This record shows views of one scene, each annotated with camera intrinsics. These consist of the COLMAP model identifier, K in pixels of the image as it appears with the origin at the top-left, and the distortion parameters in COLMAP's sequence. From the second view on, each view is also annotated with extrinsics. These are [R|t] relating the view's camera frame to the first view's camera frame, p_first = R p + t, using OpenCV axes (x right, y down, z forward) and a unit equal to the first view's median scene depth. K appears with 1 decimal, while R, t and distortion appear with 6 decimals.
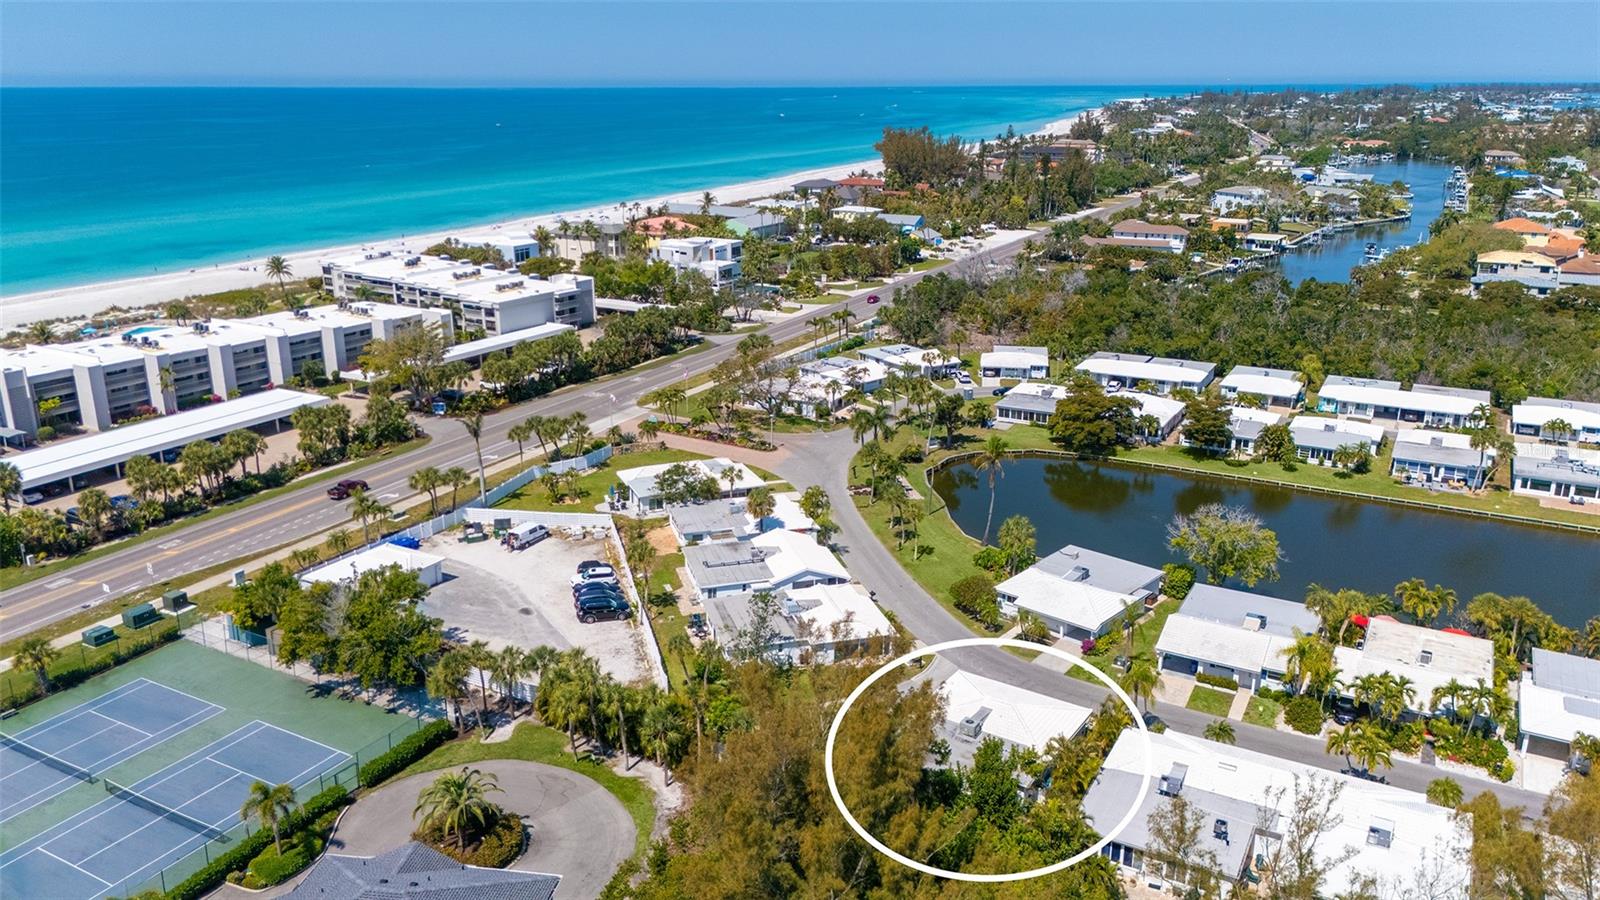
lens RADIAL K [[1167.8, 0, 789.5], [0, 1167.8, 457.8], [0, 0, 1]] dist [0.095443, -0.127394]
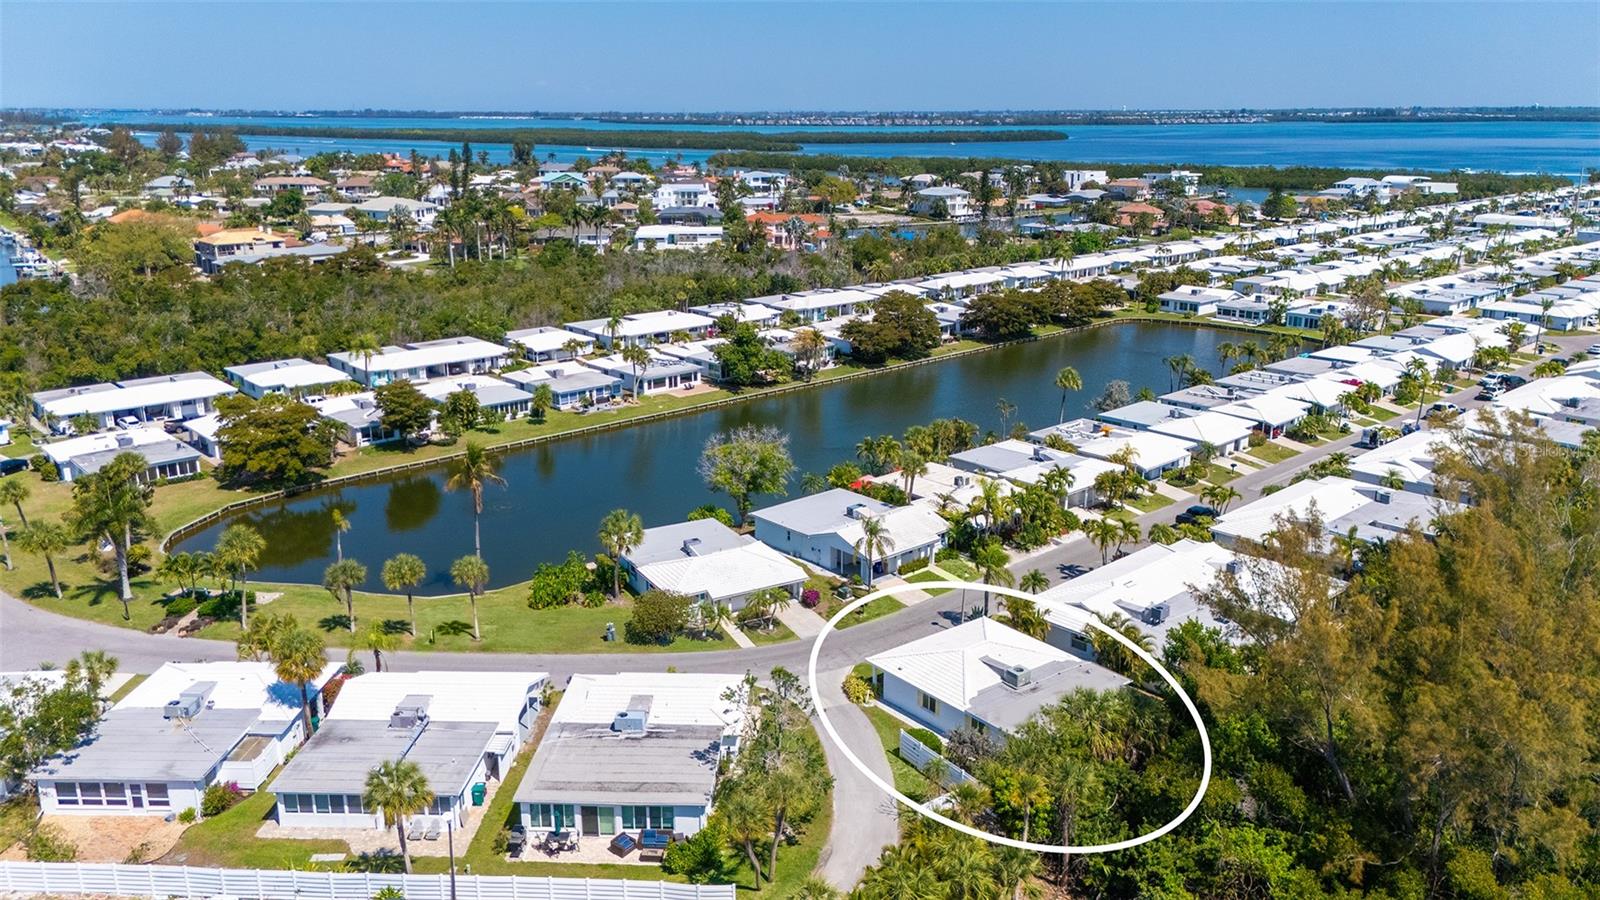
lens RADIAL K [[1167.8, 0, 789.5], [0, 1167.8, 457.8], [0, 0, 1]] dist [0.095443, -0.127394]
pose [[0.311391, -0.265516, 0.912435, -0.379940], [0.288028, 0.941377, 0.175641, -0.070875], [-0.905580, 0.208114, 0.369612, 0.487513]]
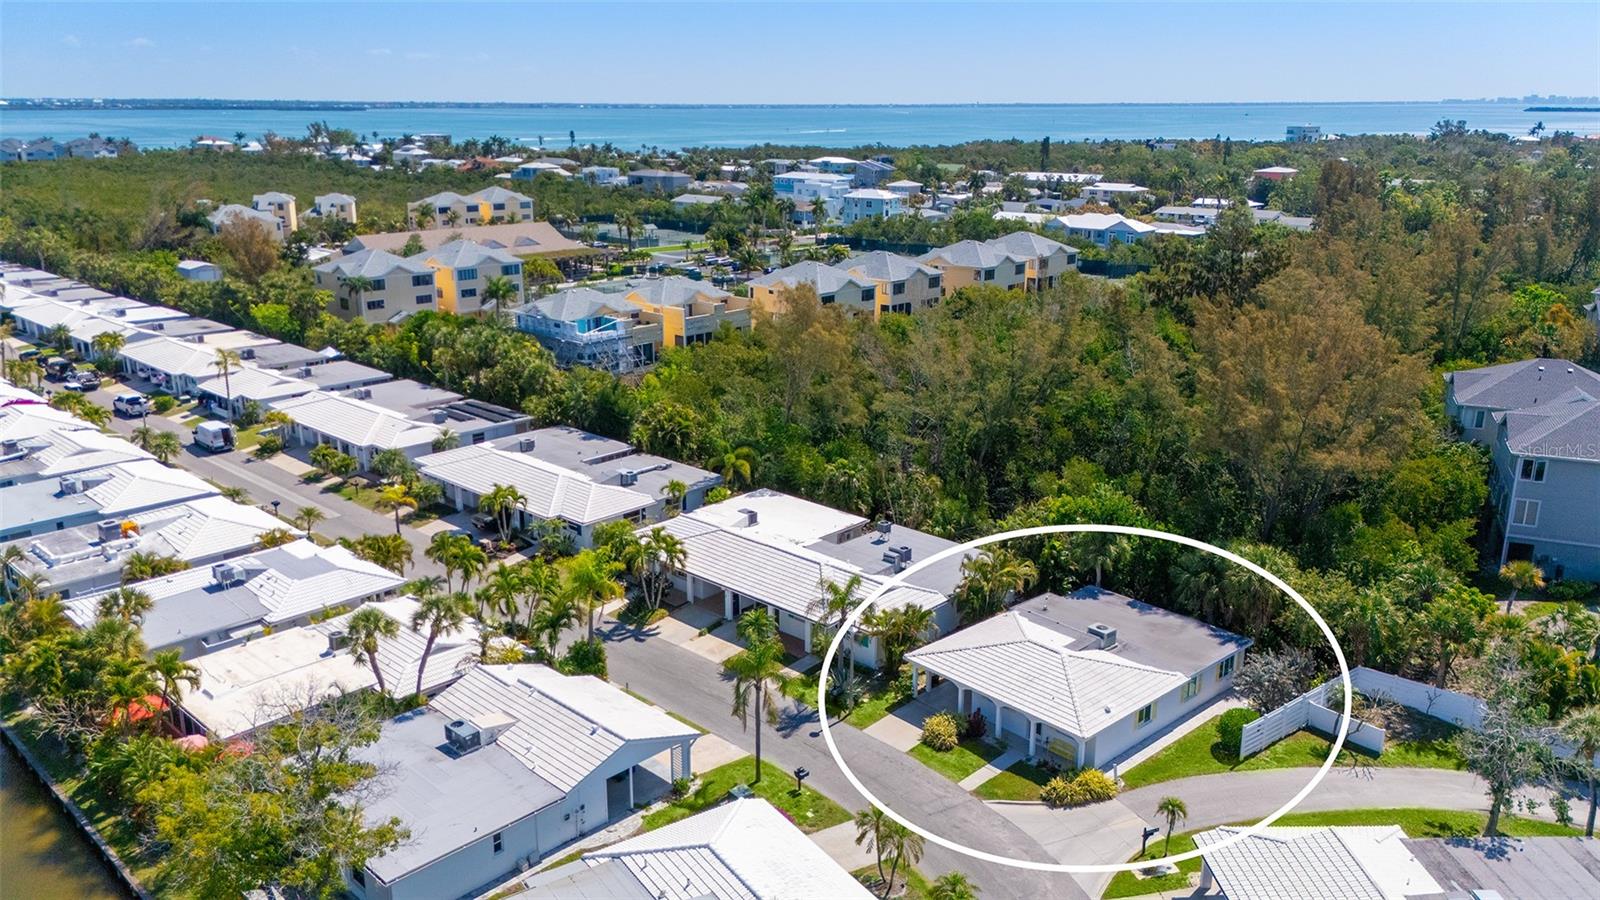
lens RADIAL K [[1167.8, 0, 789.5], [0, 1167.8, 457.8], [0, 0, 1]] dist [0.095443, -0.127394]
pose [[-0.969002, -0.070450, 0.236797, 0.110851], [0.075383, 0.828460, 0.554952, -0.172000], [-0.235273, 0.555600, -0.797468, 0.952460]]
